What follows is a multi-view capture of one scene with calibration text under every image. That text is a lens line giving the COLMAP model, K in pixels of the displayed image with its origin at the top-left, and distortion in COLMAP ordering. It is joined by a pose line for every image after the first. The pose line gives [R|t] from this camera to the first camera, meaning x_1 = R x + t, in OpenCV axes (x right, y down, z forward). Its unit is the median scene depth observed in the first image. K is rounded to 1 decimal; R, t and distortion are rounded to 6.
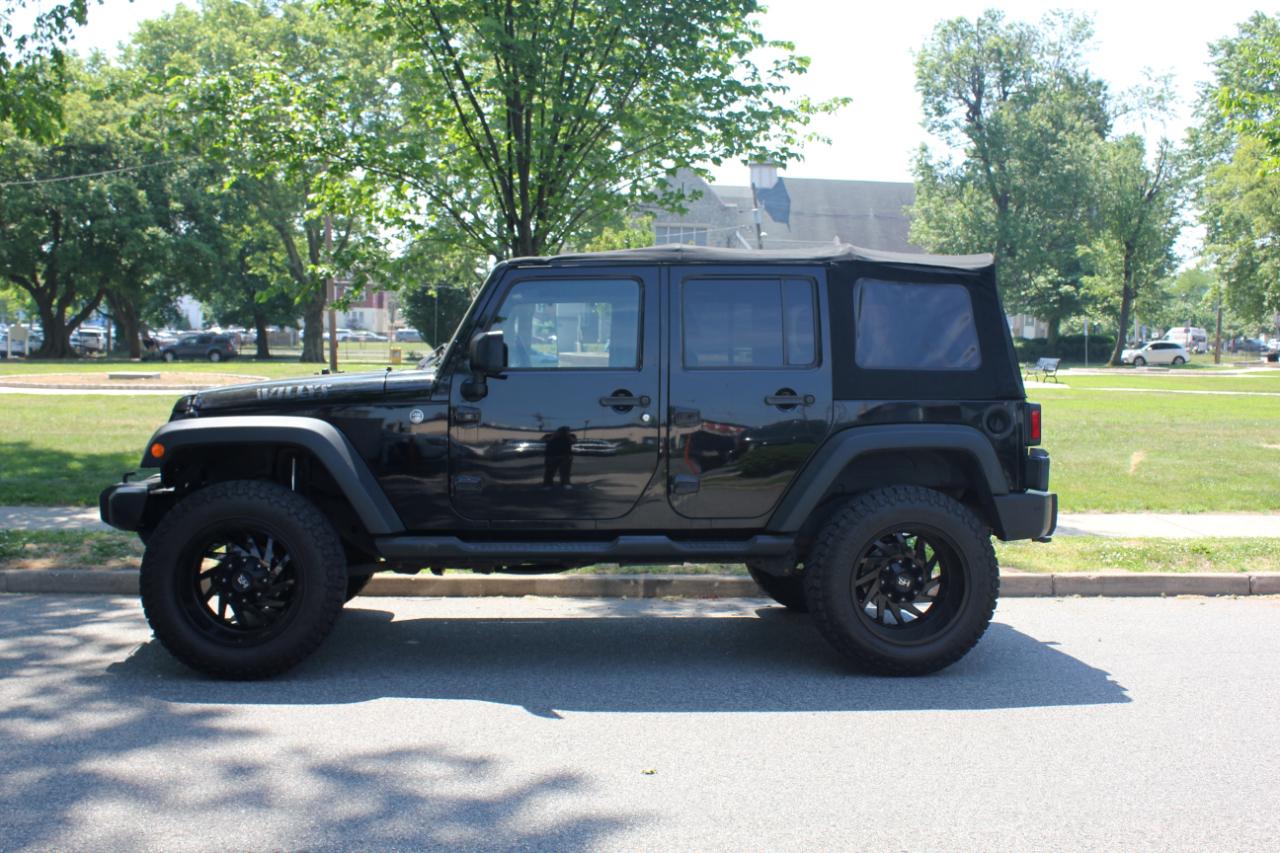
lens RADIAL K [[1386.5, 0, 647.9], [0, 1386.5, 451.4], [0, 0, 1]] dist [-0.059744, 0.000000]
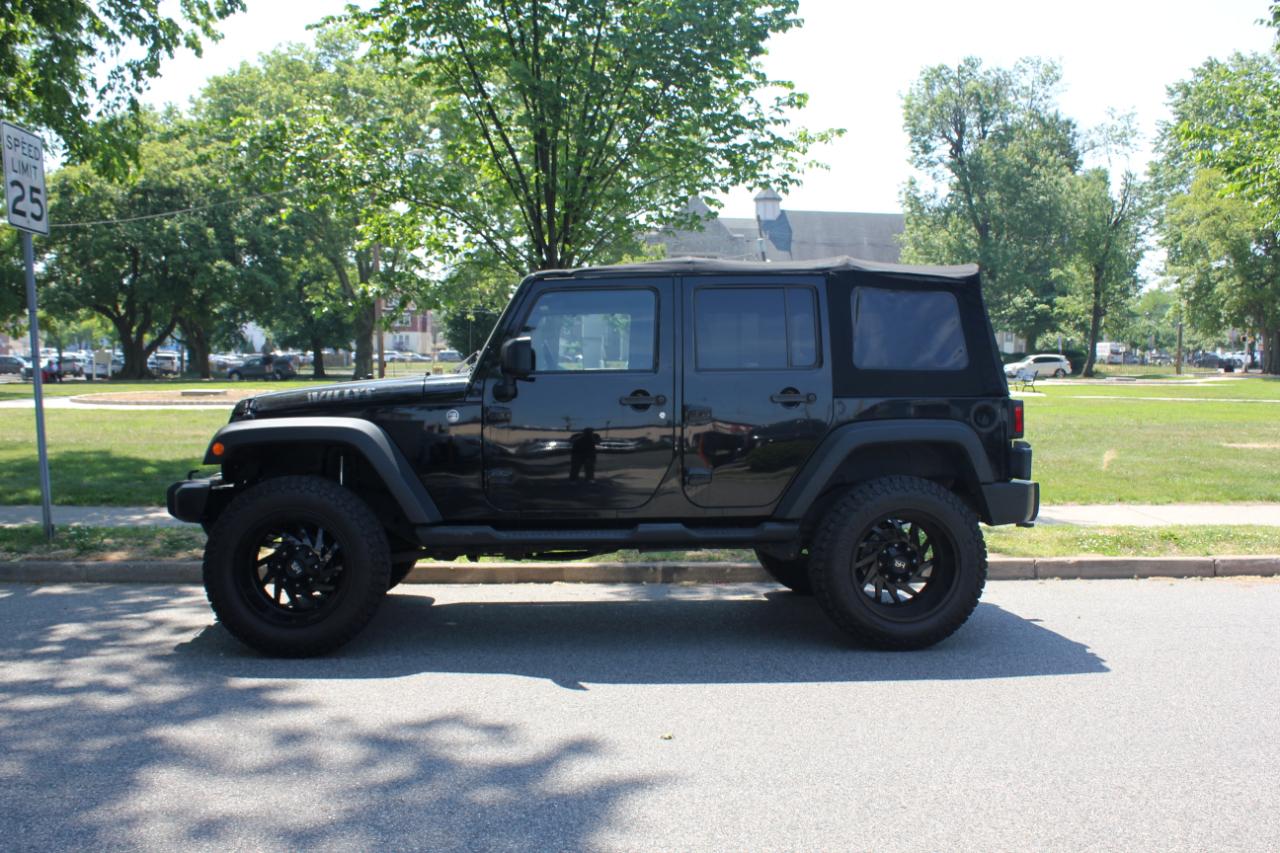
lens RADIAL K [[1247.7, 0, 647.0], [0, 1247.7, 453.8], [0, 0, 1]] dist [-0.078625, 0.000000]
pose [[0.999849, -0.008867, -0.014960, 0.000636], [0.008799, 0.999951, -0.004613, 0.005600], [0.015000, 0.004481, 0.999877, 0.009045]]
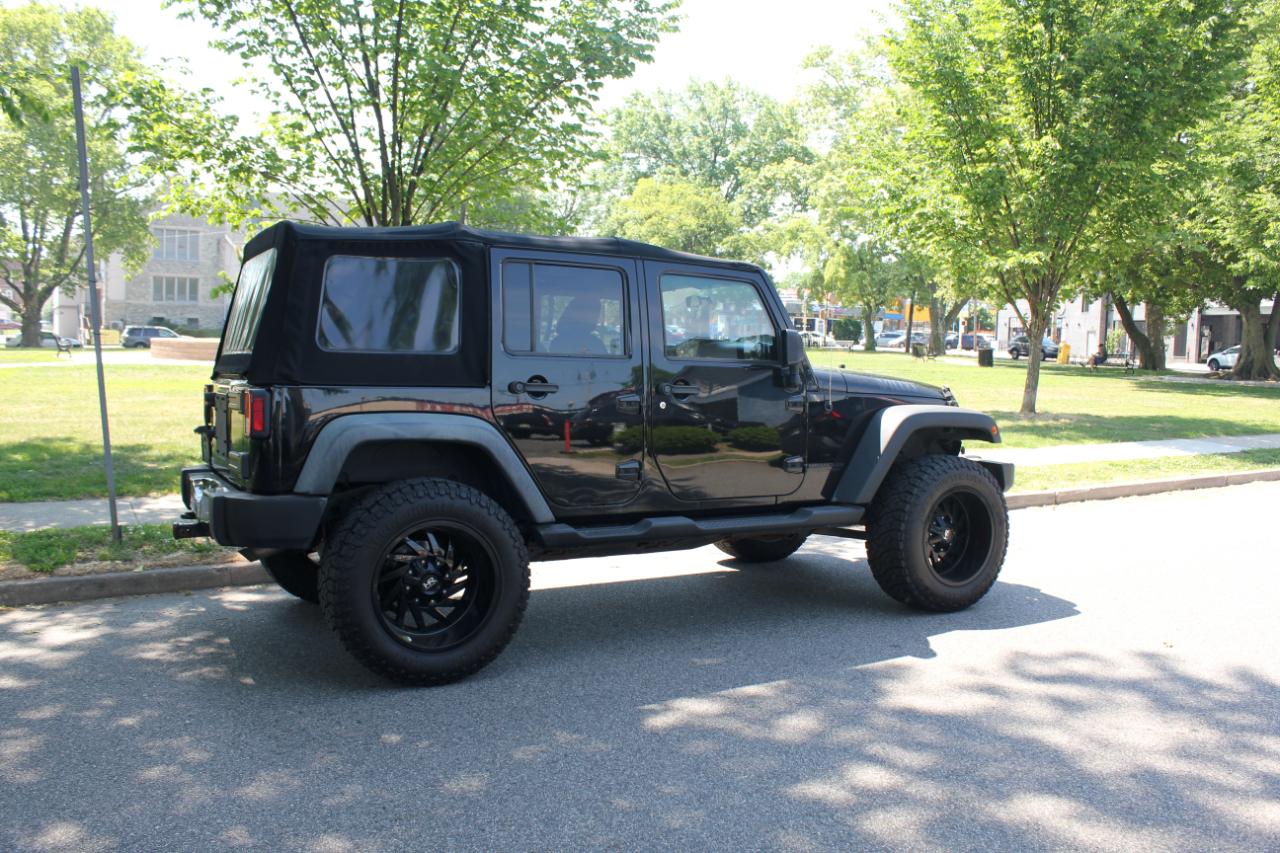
lens RADIAL K [[1080.1, 0, 619.9], [0, 1080.1, 496.4], [0, 0, 1]] dist [-0.118722, 0.038719]
pose [[0.885971, -0.065732, 0.459058, -0.429029], [0.028913, 0.995807, 0.086788, -0.017036], [-0.462838, -0.063619, 0.884157, 0.124283]]
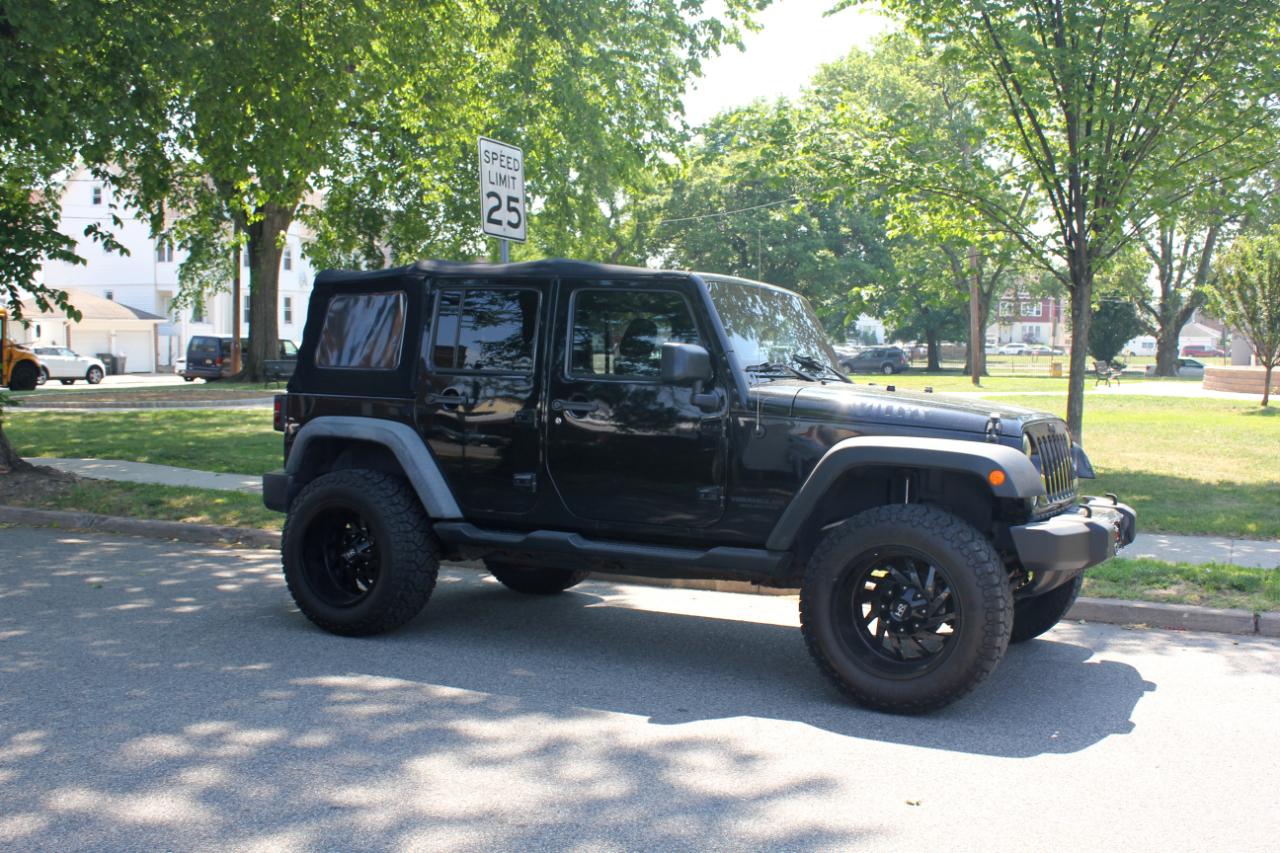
lens RADIAL K [[1330.9, 0, 643.6], [0, 1330.9, 431.8], [0, 0, 1]] dist [-0.077925, 0.000000]
pose [[0.873929, 0.020414, -0.485624, 0.115938], [-0.030973, 0.999426, -0.013726, -0.002798], [0.485065, 0.027037, 0.874060, 0.041338]]
